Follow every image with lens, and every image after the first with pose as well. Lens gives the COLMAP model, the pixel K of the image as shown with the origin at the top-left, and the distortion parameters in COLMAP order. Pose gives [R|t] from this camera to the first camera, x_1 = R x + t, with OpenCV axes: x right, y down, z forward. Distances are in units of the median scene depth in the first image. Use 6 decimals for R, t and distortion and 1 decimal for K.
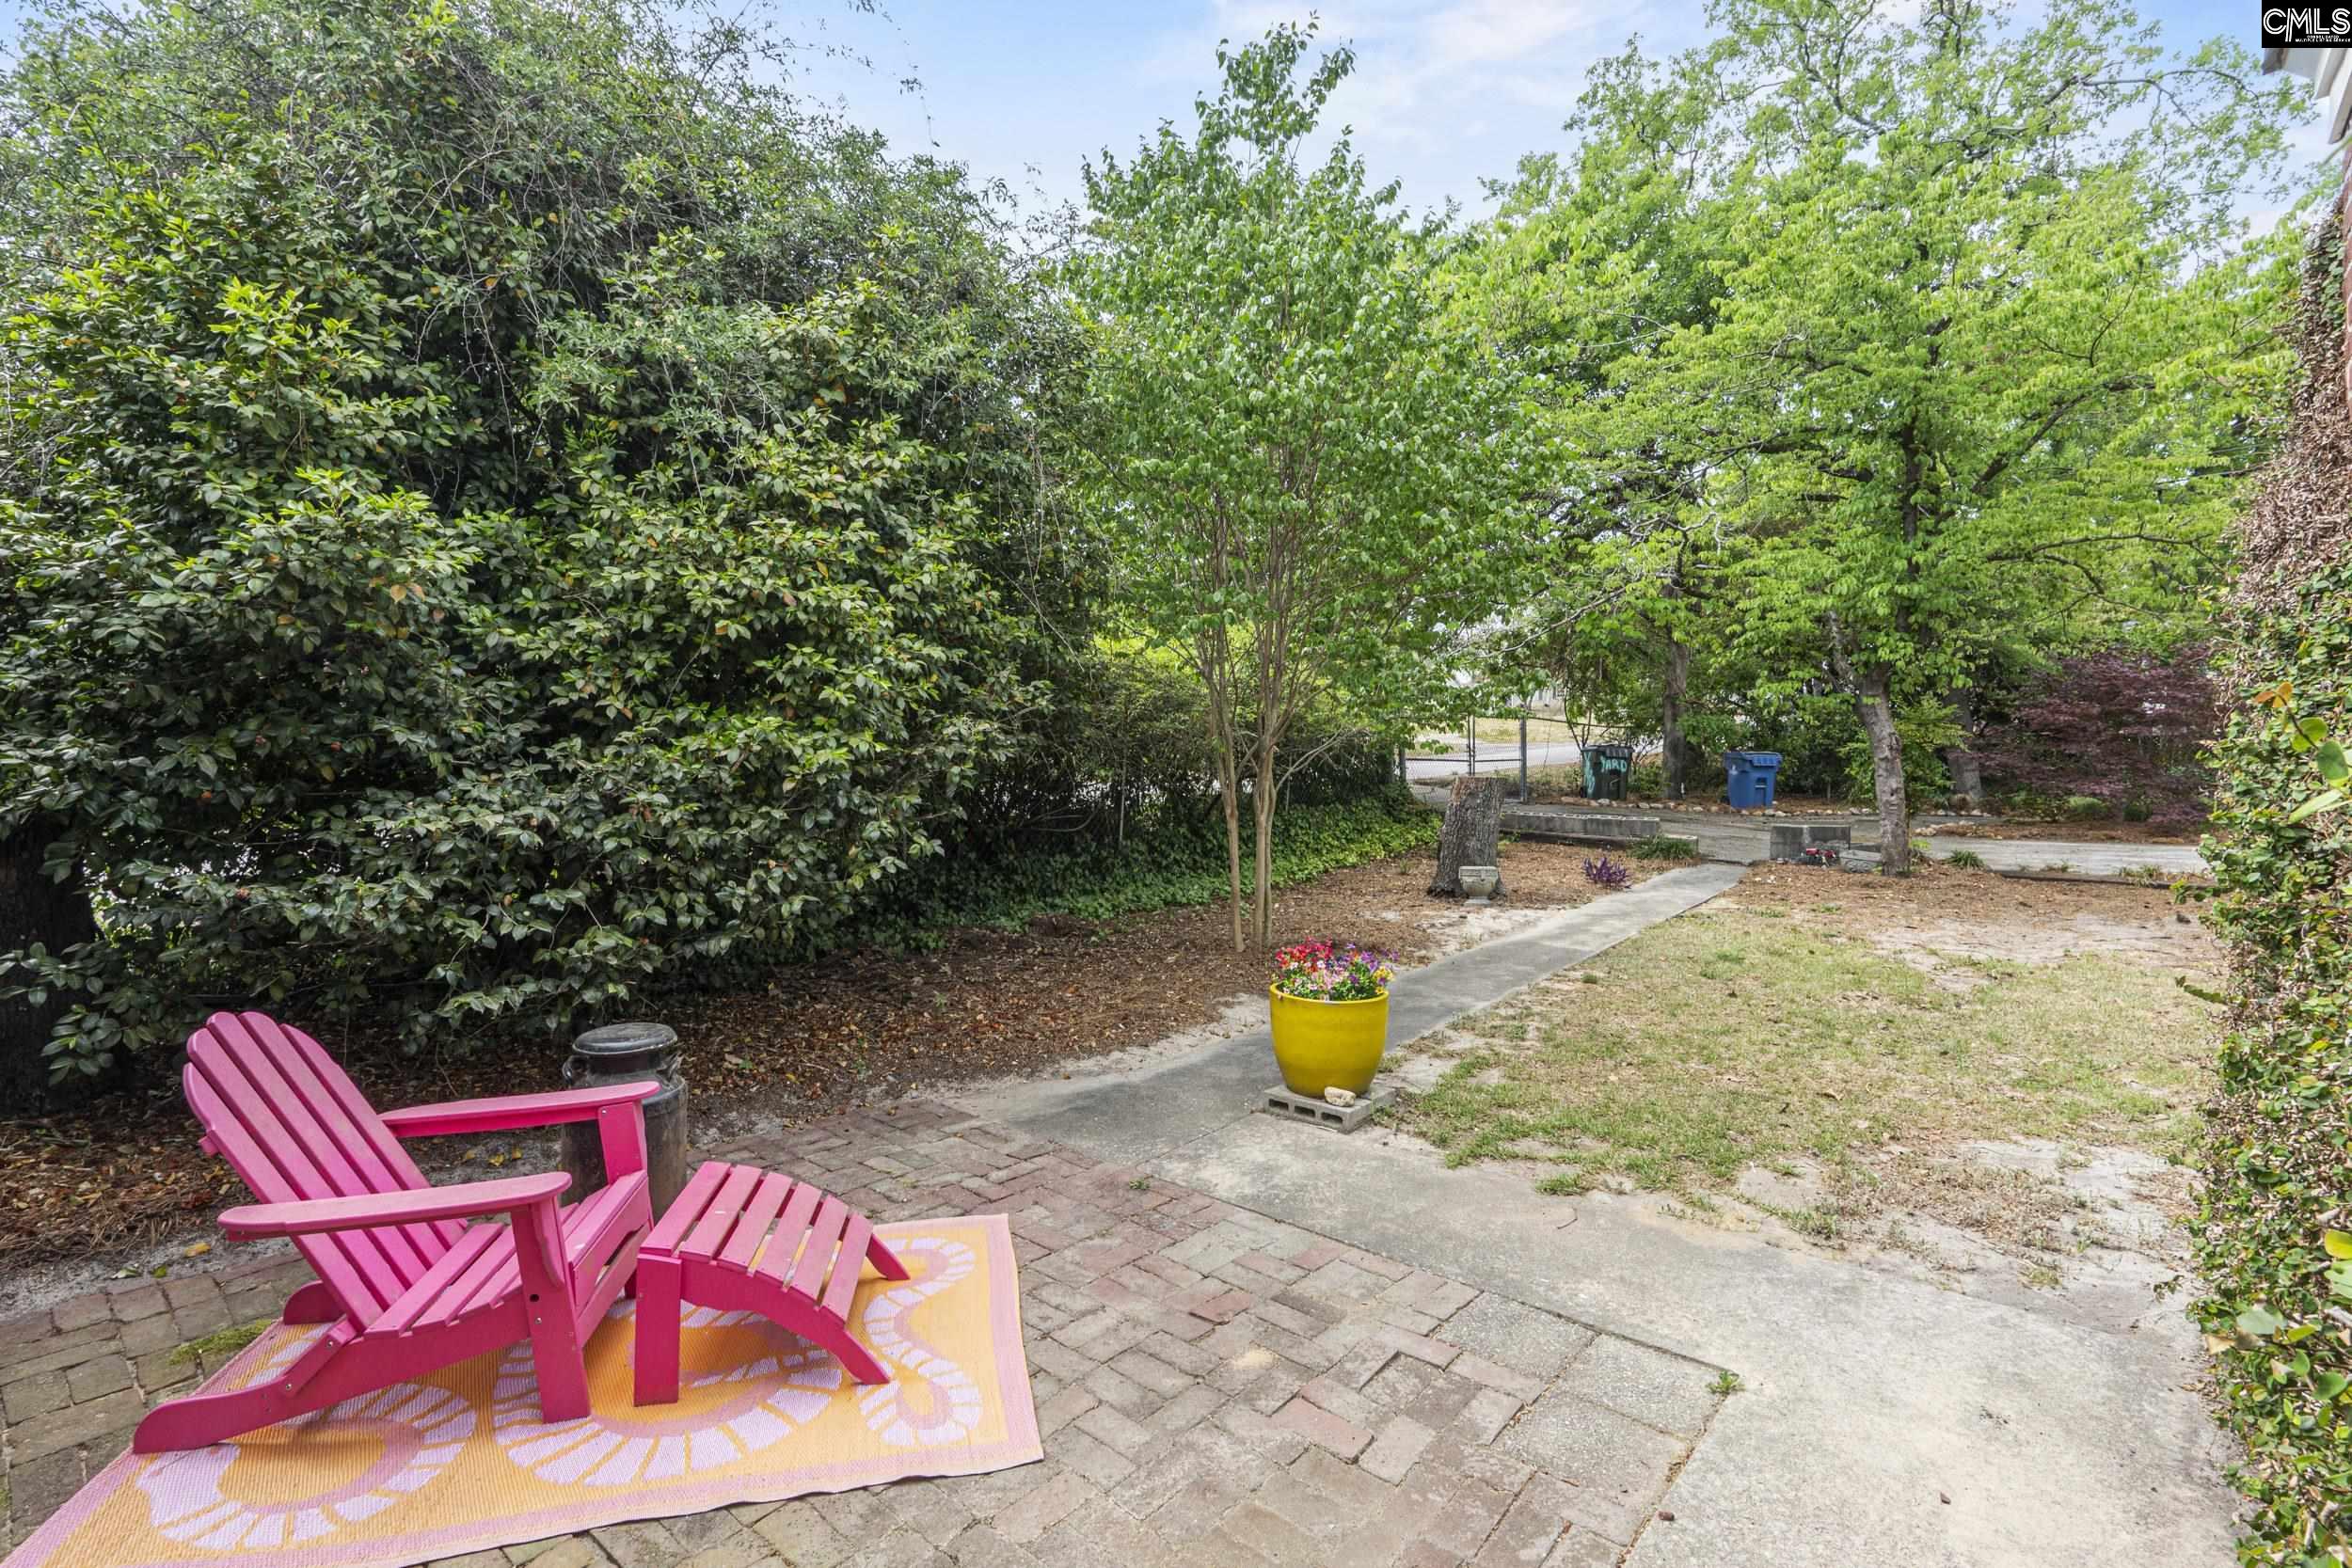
lens RADIAL K [[1086.2, 0, 1176.4], [0, 1086.2, 789.8], [0, 0, 1]] dist [-0.001457, -0.000820]
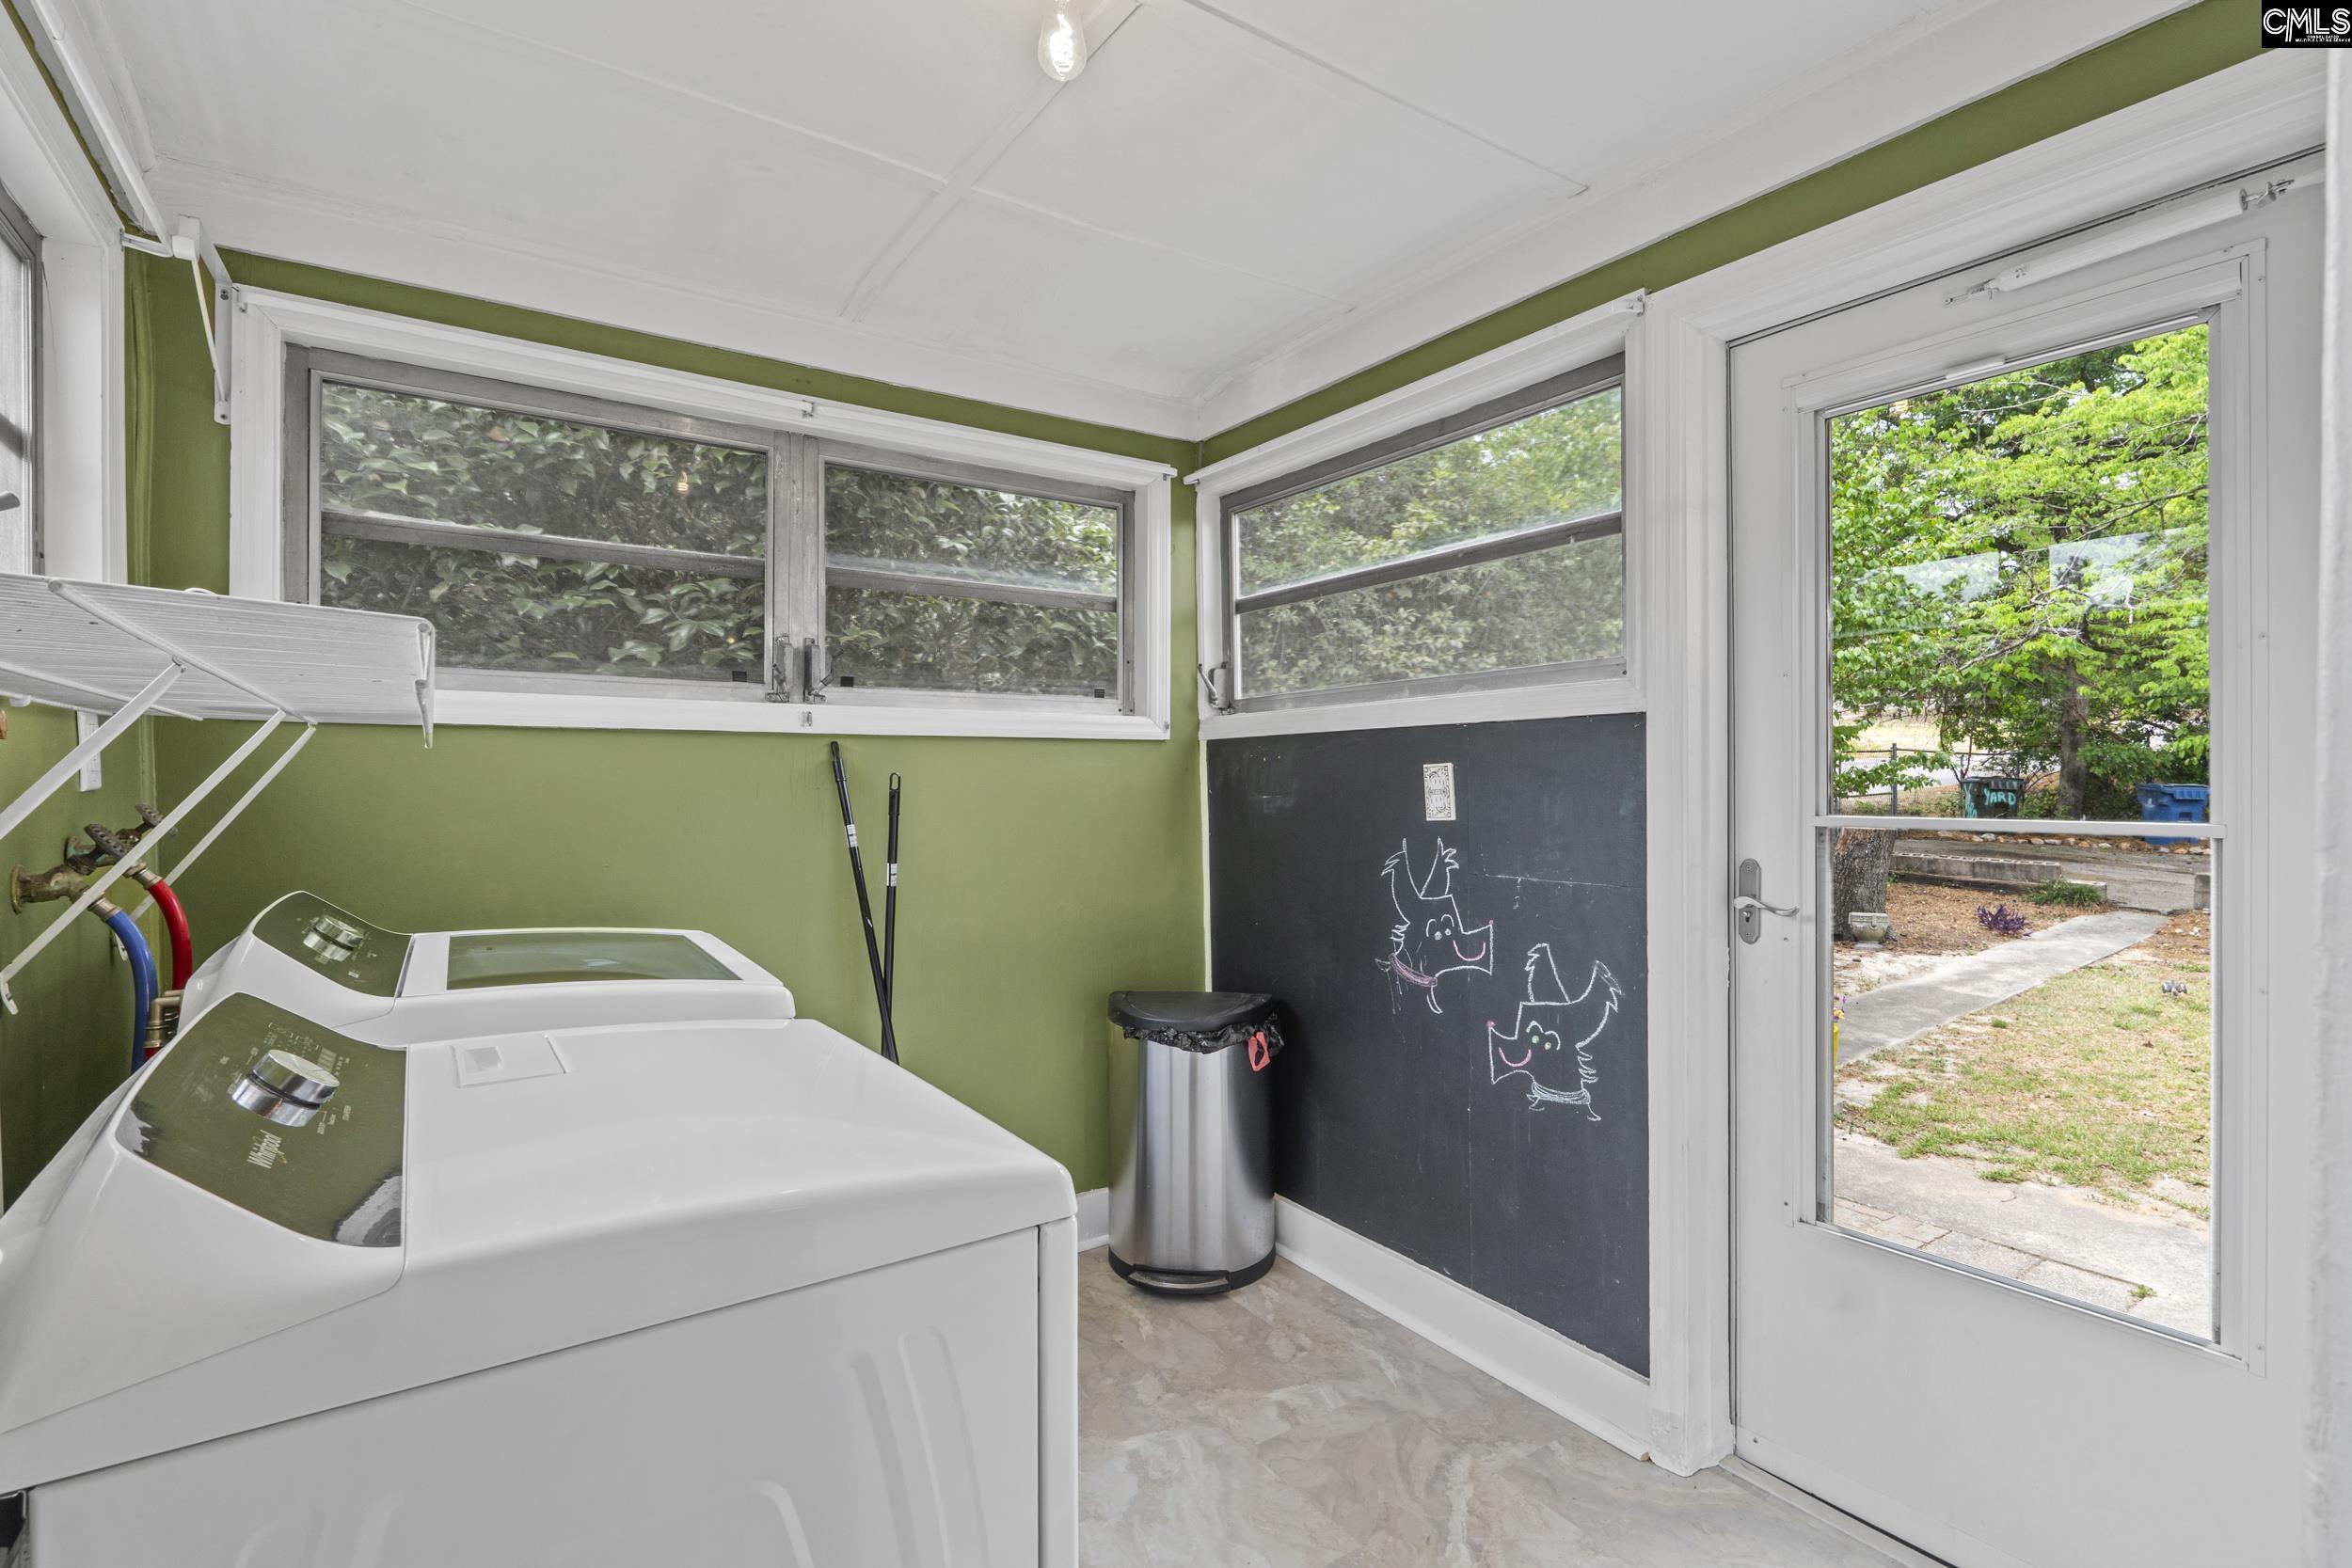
lens RADIAL K [[1086.2, 0, 1177.8], [0, 1086.2, 785.6], [0, 0, 1]] dist [-0.001457, -0.000820]
pose [[0.967197, 0.000077, -0.254028, -0.264878], [-0.003153, 0.999927, -0.011701, -0.096589], [0.254009, 0.012118, 0.967126, -0.522971]]
